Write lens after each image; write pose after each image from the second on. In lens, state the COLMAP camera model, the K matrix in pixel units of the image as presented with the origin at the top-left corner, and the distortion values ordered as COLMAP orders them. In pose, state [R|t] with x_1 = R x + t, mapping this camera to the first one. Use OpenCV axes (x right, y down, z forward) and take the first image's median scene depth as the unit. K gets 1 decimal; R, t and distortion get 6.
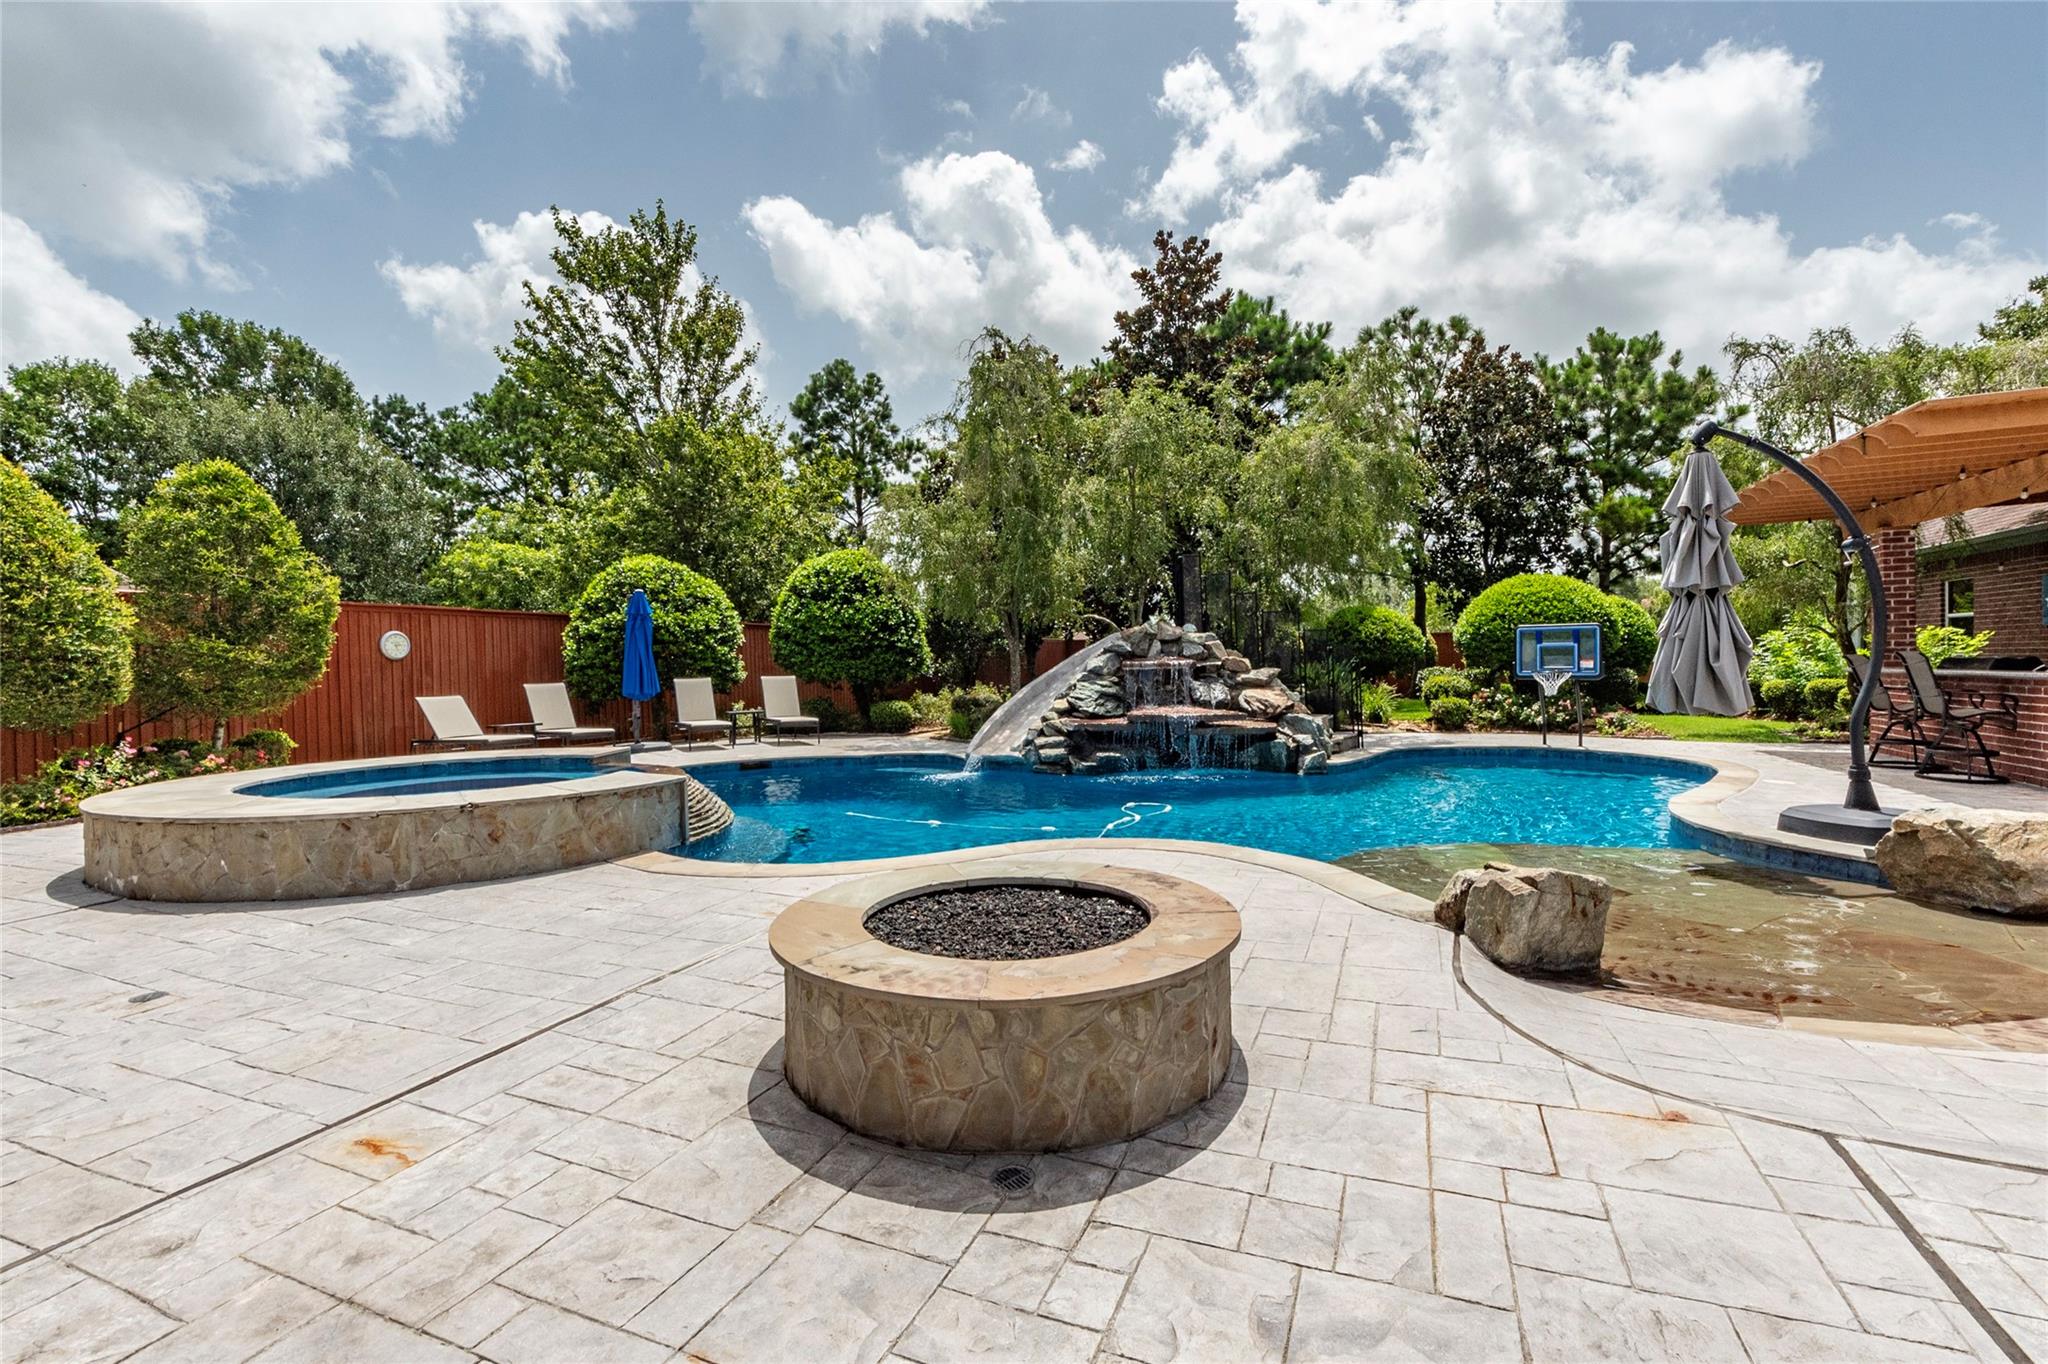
lens RADIAL K [[923.5, 0, 1018.9], [0, 923.5, 679.1], [0, 0, 1]] dist [0.000815, -0.000172]
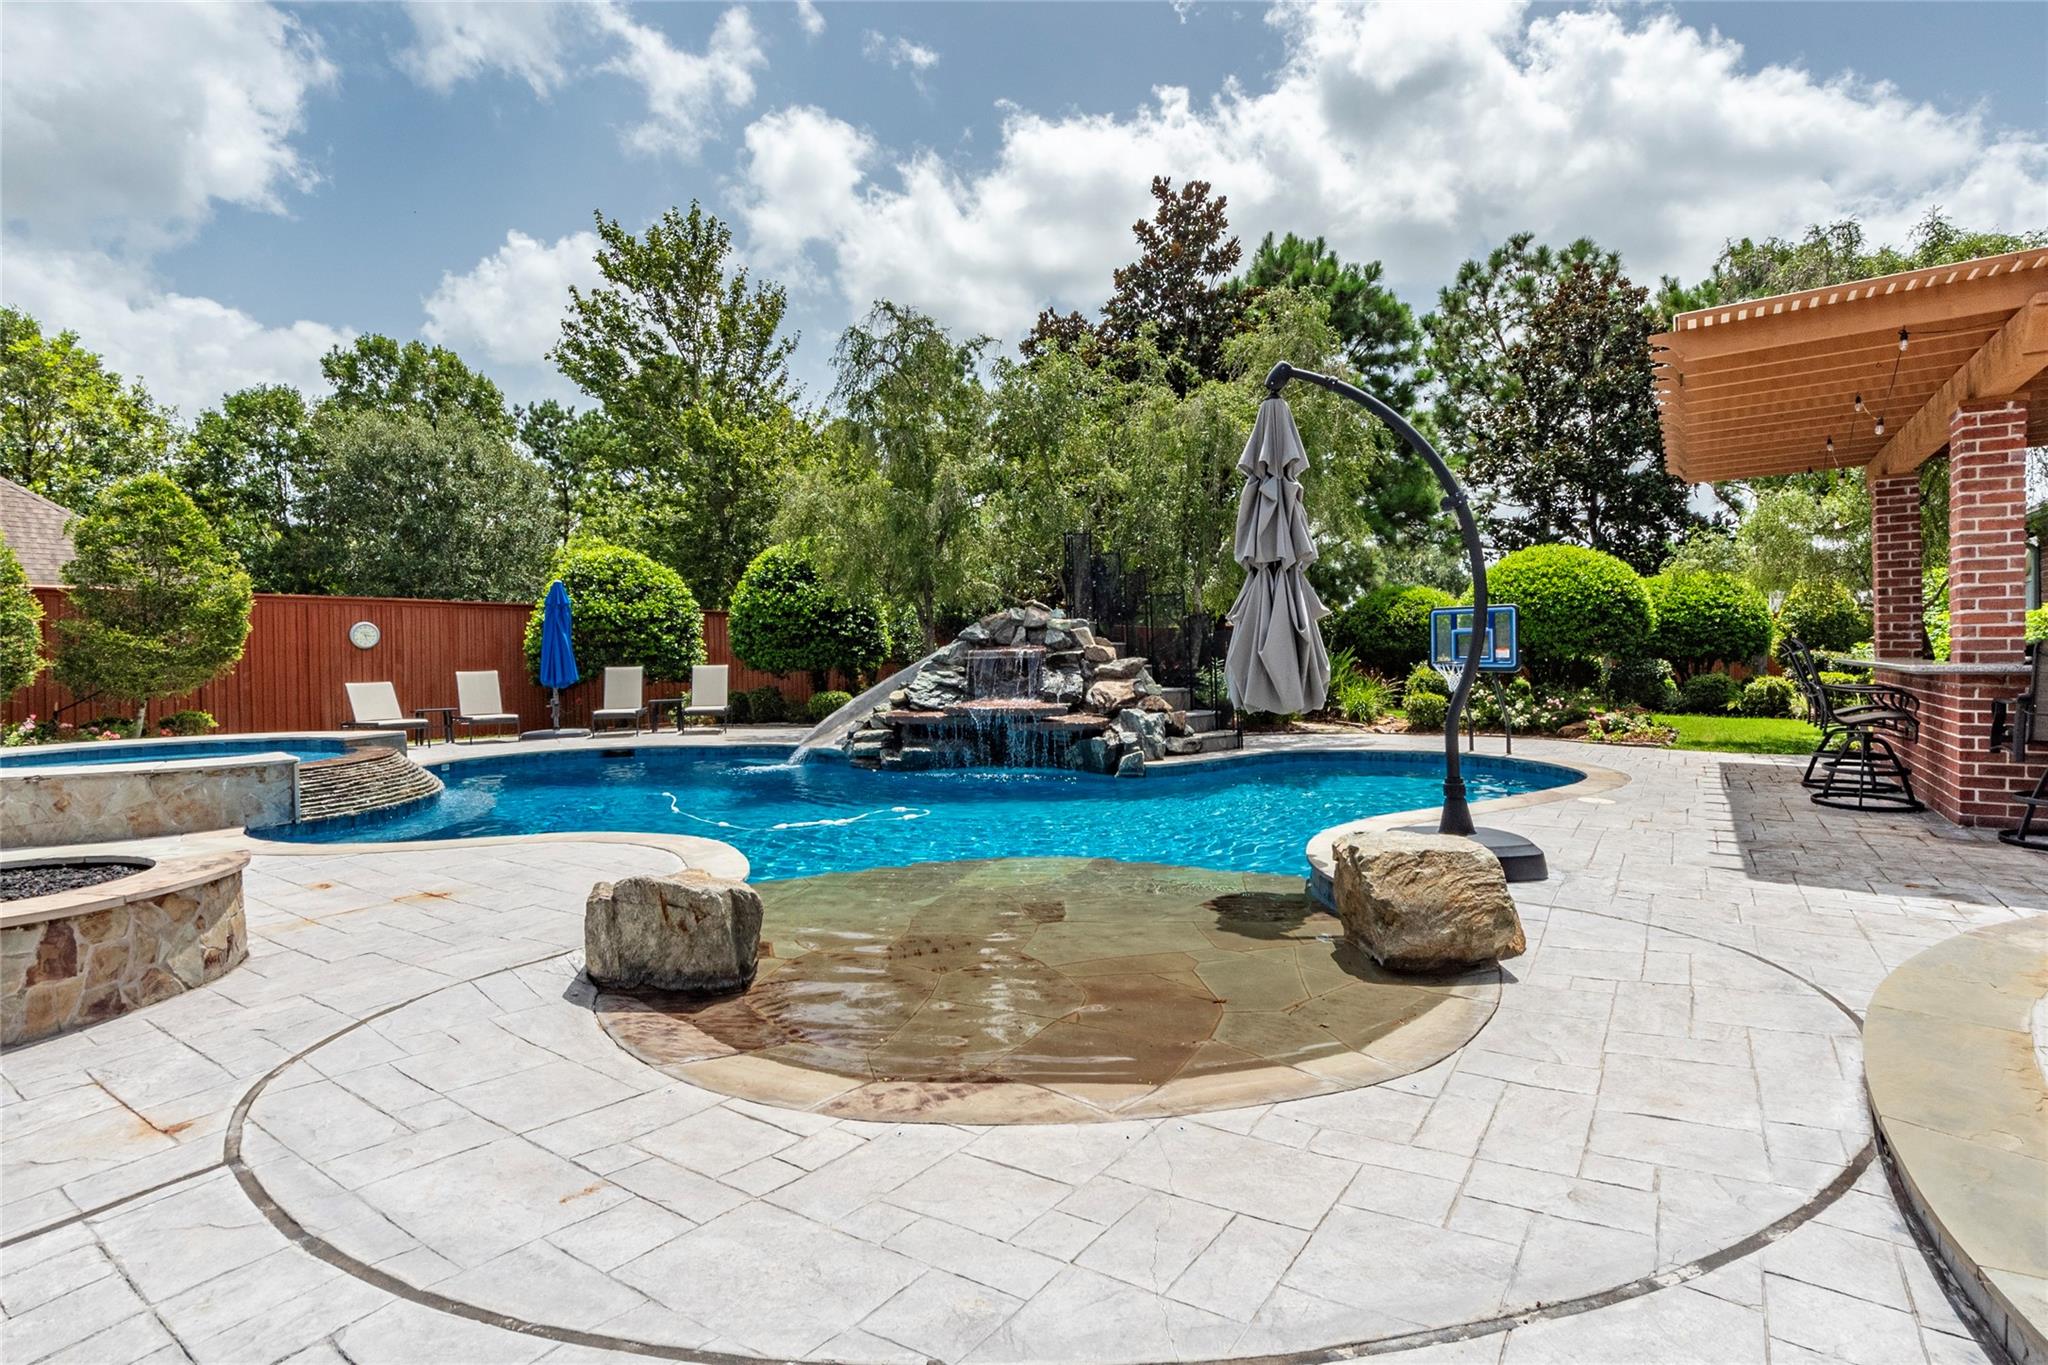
lens RADIAL K [[985.2, 0, 1026.6], [0, 985.2, 668.4], [0, 0, 1]] dist [-0.002064, -0.002320]
pose [[0.977152, 0.004179, -0.212499, 0.296452], [-0.004641, 0.999988, -0.001676, 0.000441], [0.212489, 0.002624, 0.977160, 0.034712]]
